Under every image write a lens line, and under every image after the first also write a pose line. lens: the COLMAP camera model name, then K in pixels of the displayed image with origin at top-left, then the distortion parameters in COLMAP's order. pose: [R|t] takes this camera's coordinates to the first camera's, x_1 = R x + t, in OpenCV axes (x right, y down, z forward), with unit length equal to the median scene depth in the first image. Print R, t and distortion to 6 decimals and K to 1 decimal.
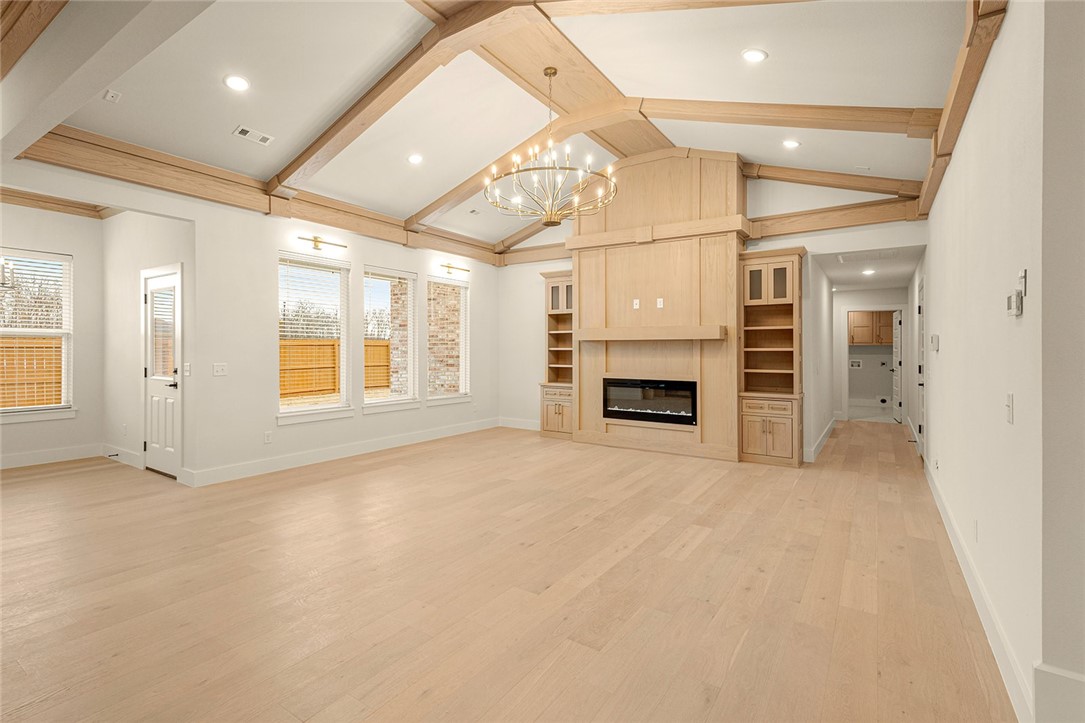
lens RADIAL K [[501.1, 0, 543.0], [0, 501.1, 354.5], [0, 0, 1]] dist [0.015648, 0.000134]
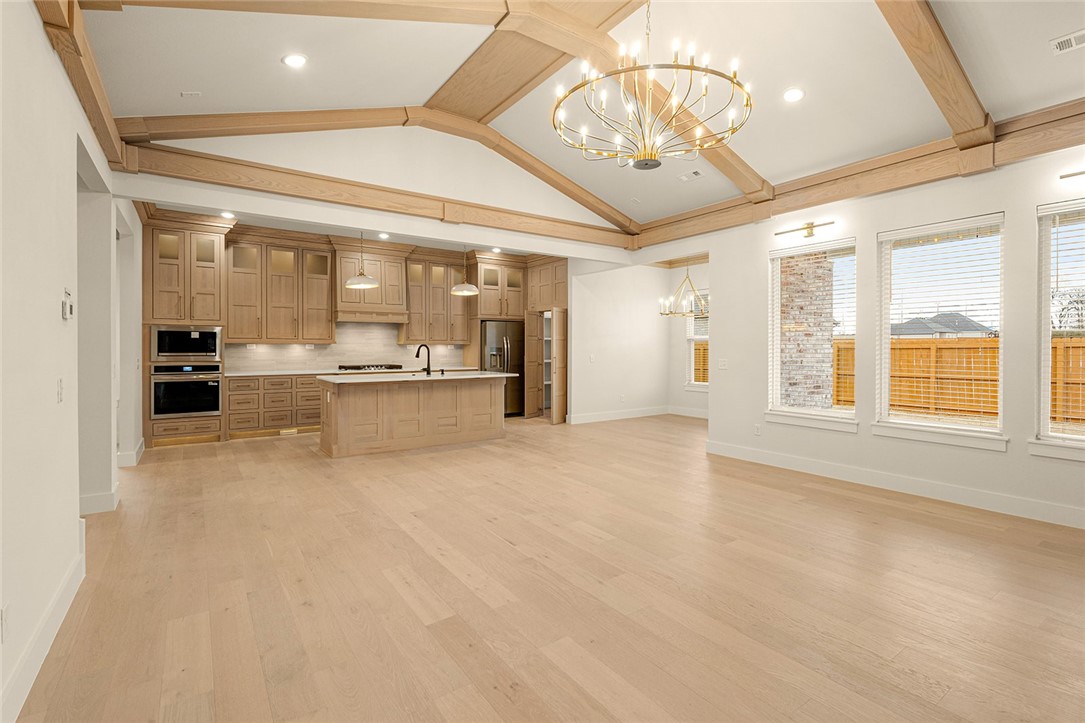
lens RADIAL K [[501.1, 0, 541.4], [0, 501.1, 352.5], [0, 0, 1]] dist [0.015648, 0.000134]
pose [[-0.369698, 0.008729, -0.929111, 0.914374], [-0.010029, 0.999860, 0.013385, -0.013091], [0.929098, 0.014266, -0.369559, 1.424770]]
